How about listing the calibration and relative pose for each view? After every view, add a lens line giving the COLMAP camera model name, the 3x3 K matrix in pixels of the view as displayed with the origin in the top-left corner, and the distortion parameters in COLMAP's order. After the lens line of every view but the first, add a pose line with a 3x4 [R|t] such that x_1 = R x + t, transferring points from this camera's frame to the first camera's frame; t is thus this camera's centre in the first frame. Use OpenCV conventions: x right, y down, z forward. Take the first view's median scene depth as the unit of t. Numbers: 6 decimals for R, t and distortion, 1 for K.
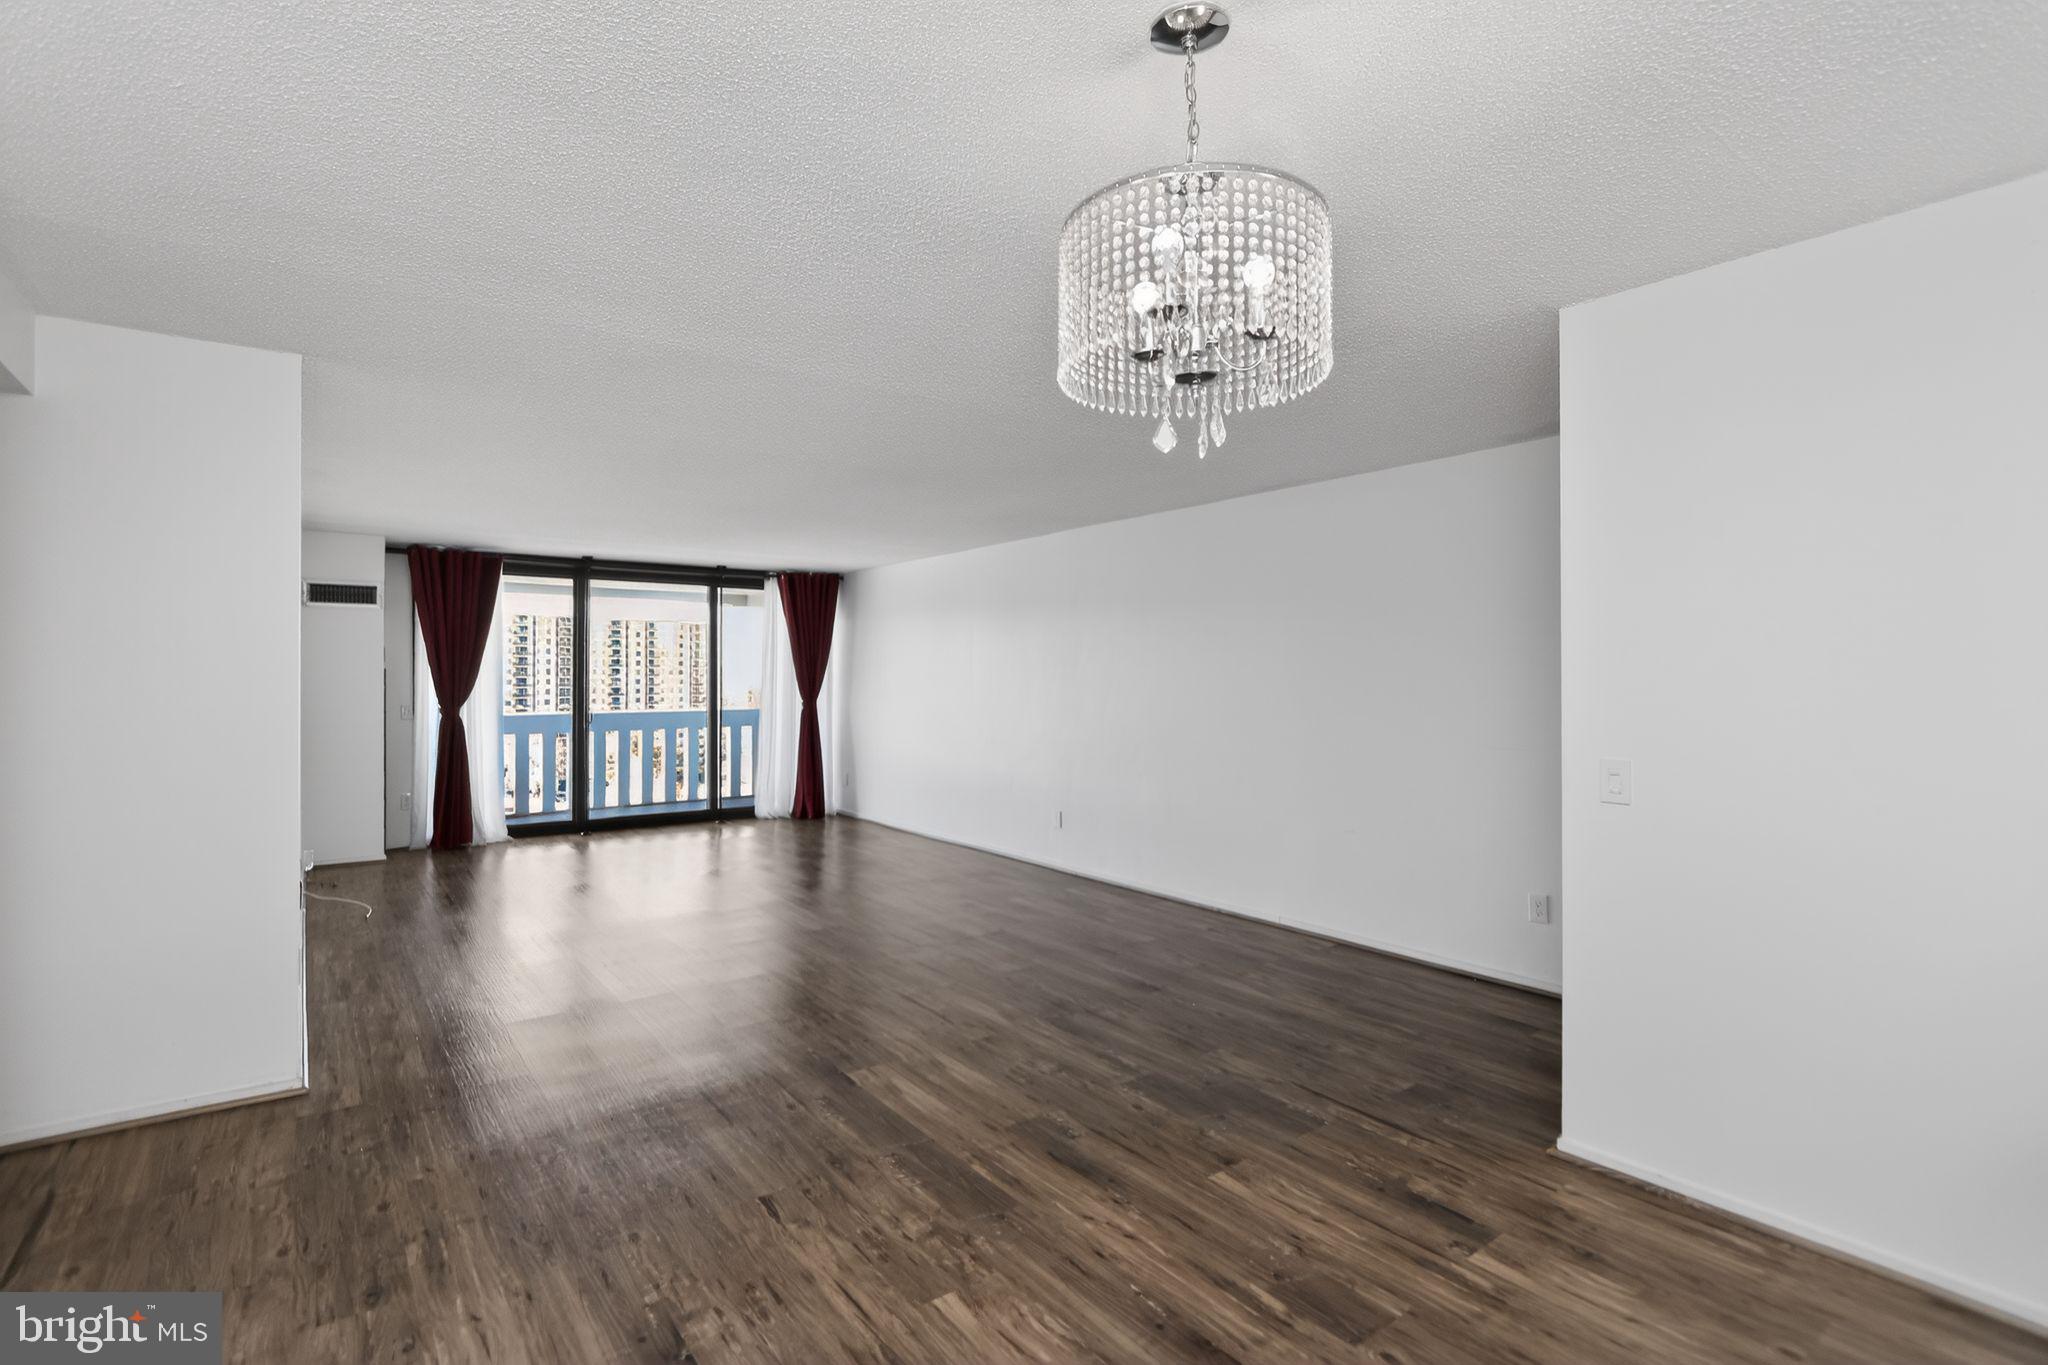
lens RADIAL K [[957.0, 0, 1017.6], [0, 957.0, 675.6], [0, 0, 1]] dist [-0.009864, 0.000414]
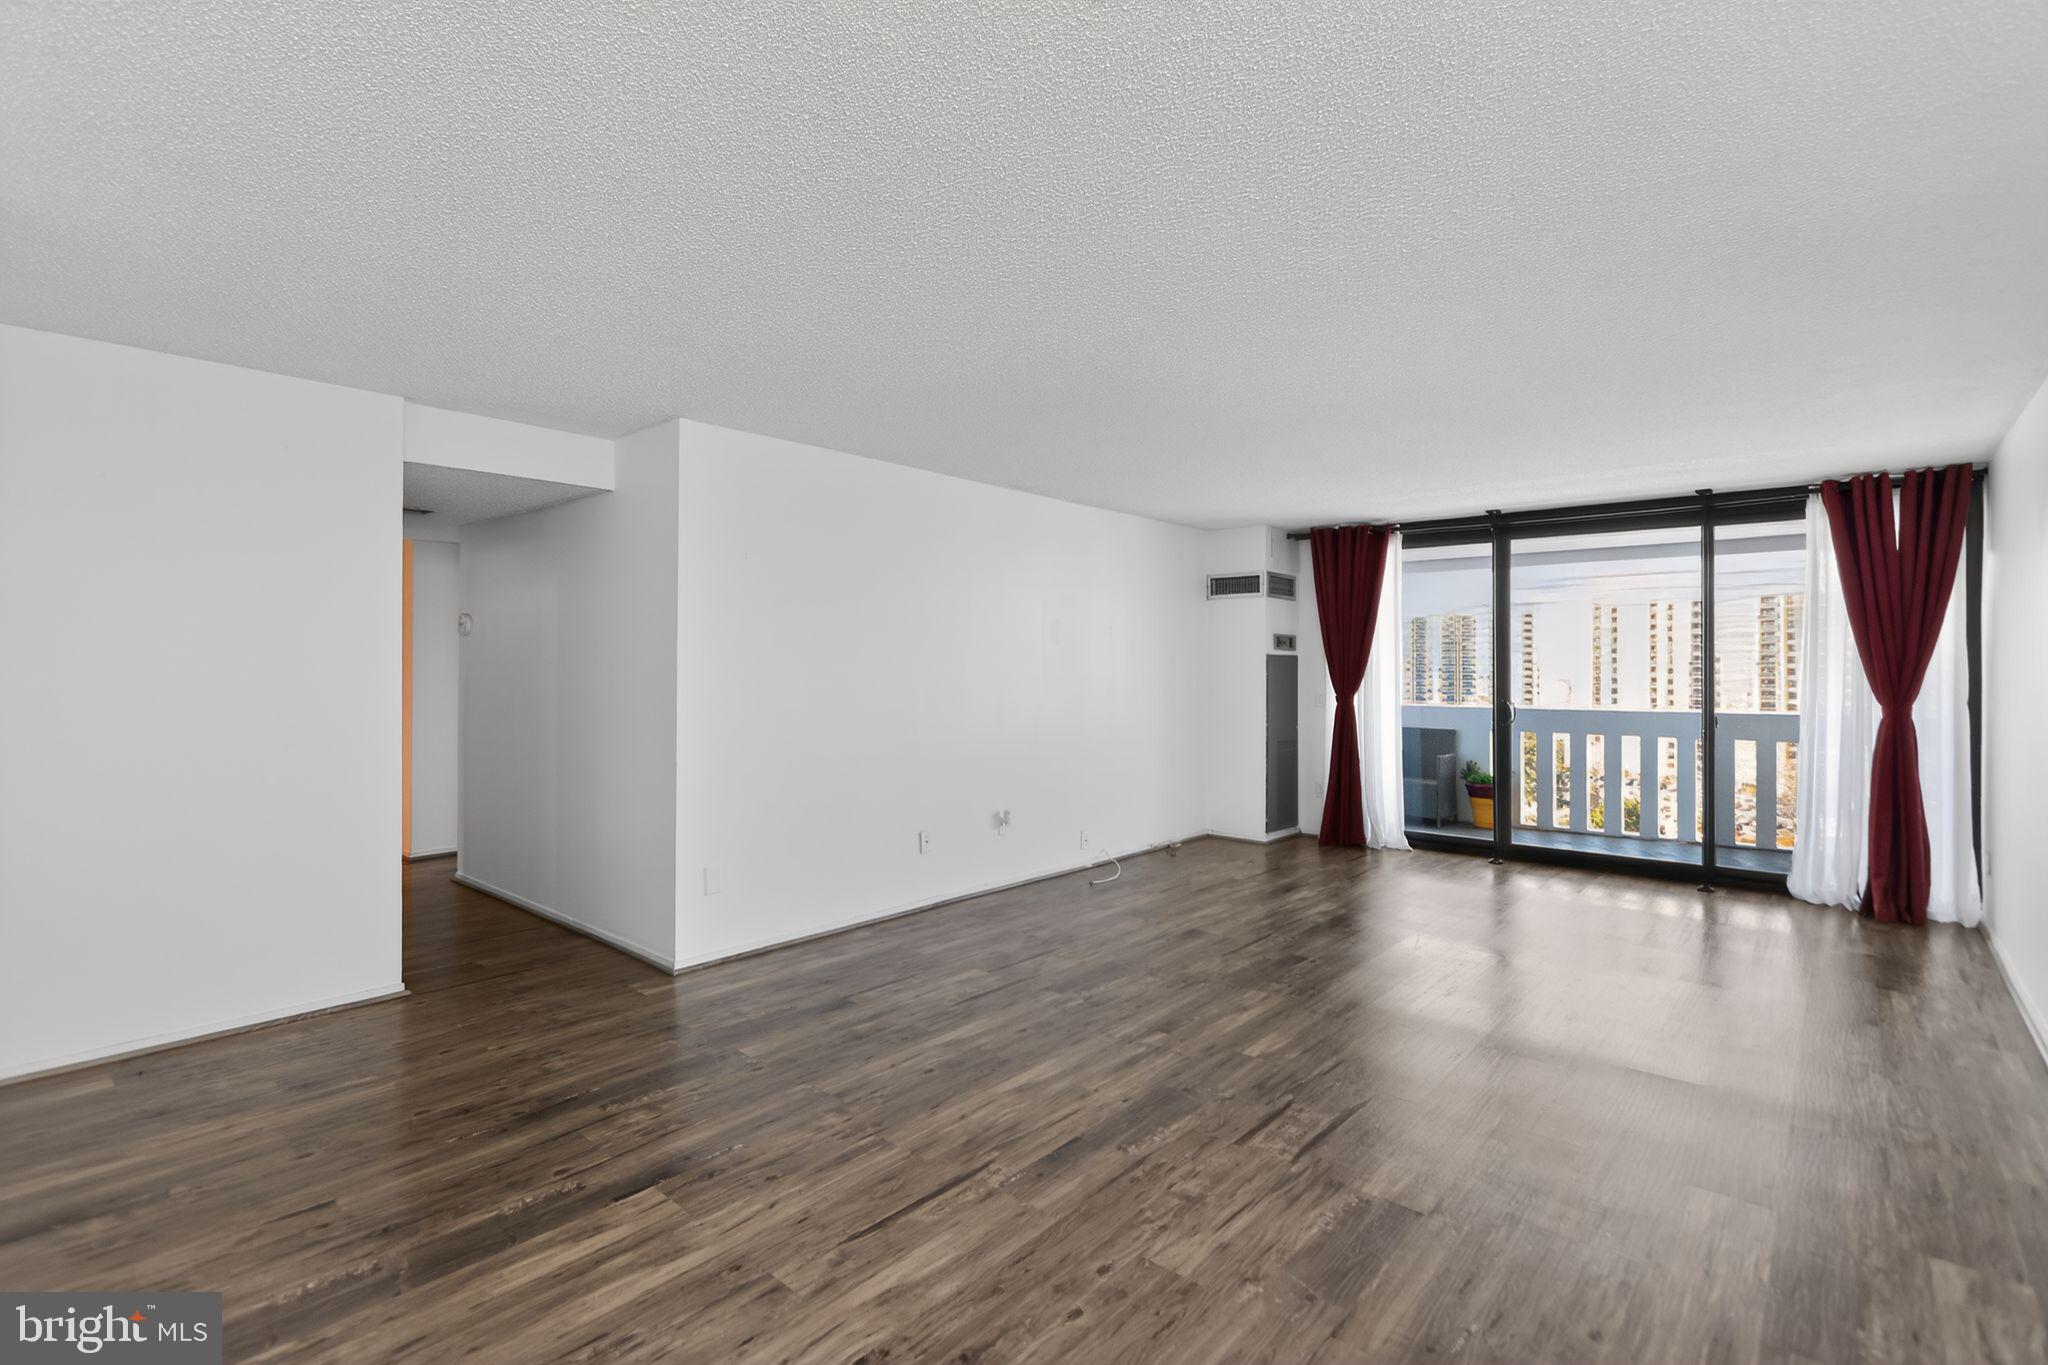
lens RADIAL K [[957.0, 0, 1017.6], [0, 957.0, 675.6], [0, 0, 1]] dist [-0.009864, 0.000414]
pose [[0.203541, 0.013426, -0.978974, 0.260397], [-0.000123, 0.999906, 0.013687, 0.000798], [0.979066, -0.002665, 0.203524, 0.480578]]
